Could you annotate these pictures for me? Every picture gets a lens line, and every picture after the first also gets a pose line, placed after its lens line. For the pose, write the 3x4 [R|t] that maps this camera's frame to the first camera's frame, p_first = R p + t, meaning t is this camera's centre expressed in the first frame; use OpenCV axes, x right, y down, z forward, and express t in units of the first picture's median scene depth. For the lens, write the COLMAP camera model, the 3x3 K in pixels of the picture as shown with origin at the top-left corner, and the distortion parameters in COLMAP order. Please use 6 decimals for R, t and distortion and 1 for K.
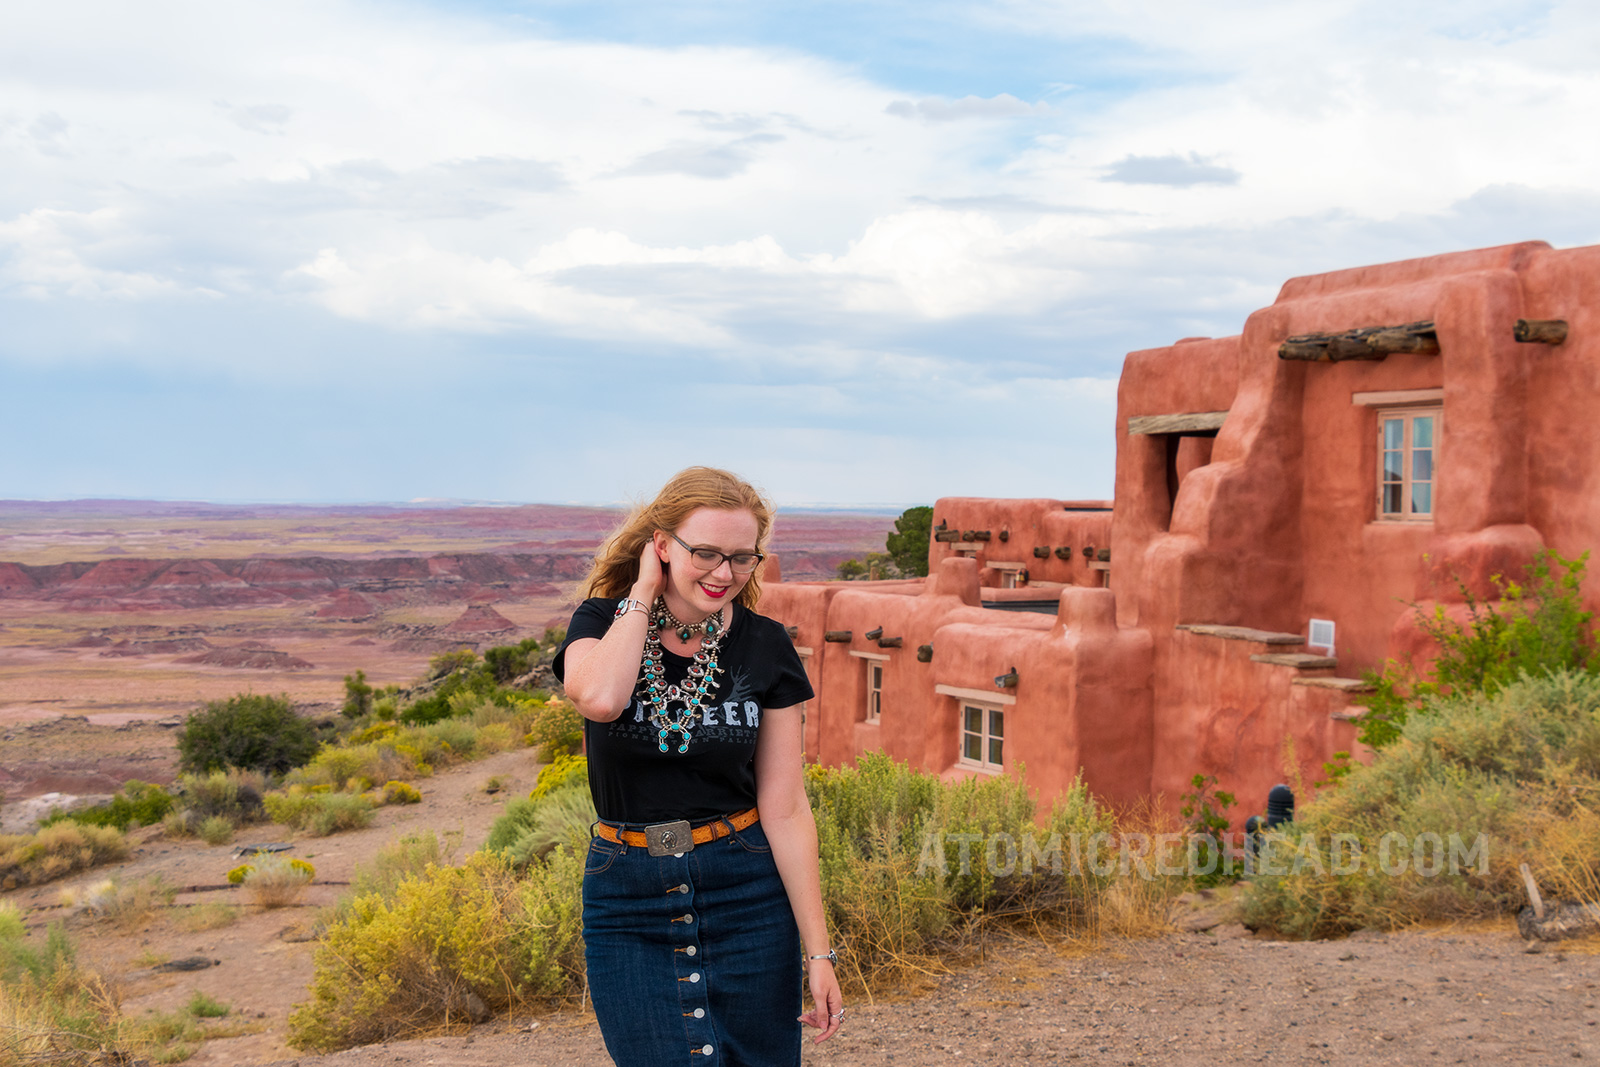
lens RADIAL K [[6838.5, 0, 799.6], [0, 6838.5, 529.0], [0, 0, 1]] dist [0.185890, 0.000000]
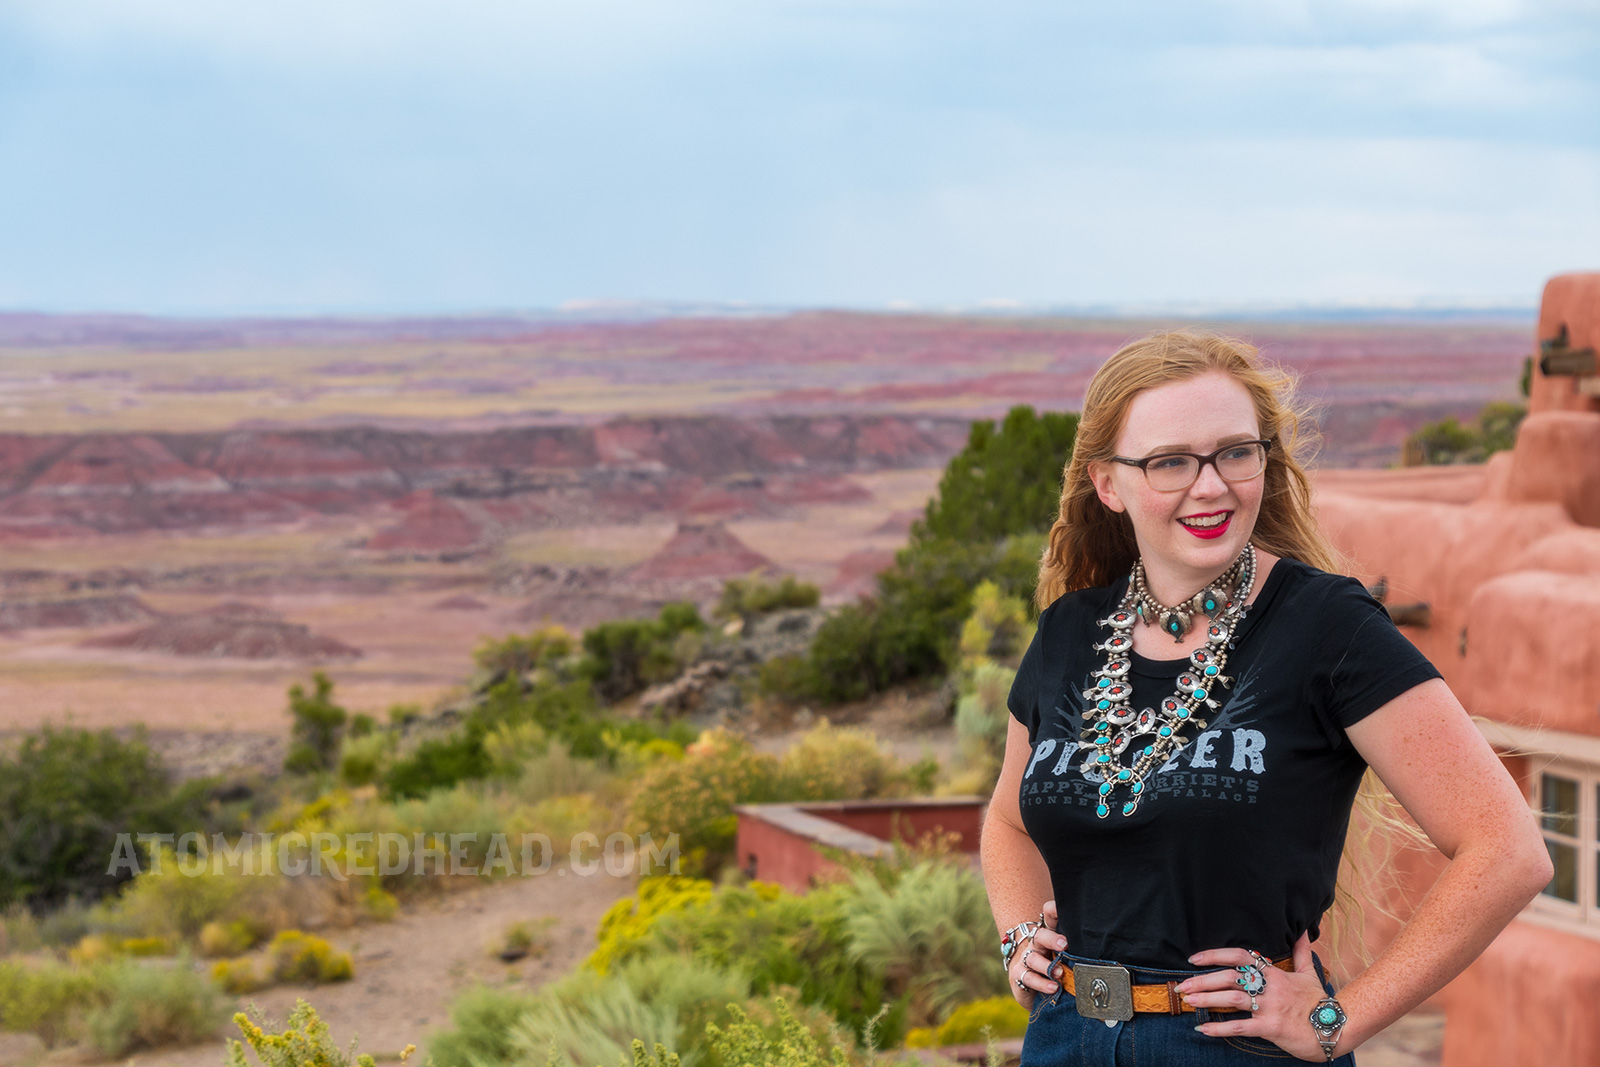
lens RADIAL K [[6838.5, 0, 800.9], [0, 6838.5, 542.5], [0, 0, 1]] dist [0.185890, 0.000000]
pose [[0.969971, -0.006265, -0.243140, 0.075603], [0.011800, 0.999703, 0.021316, 0.002389], [0.242934, -0.023545, 0.969757, 0.543503]]
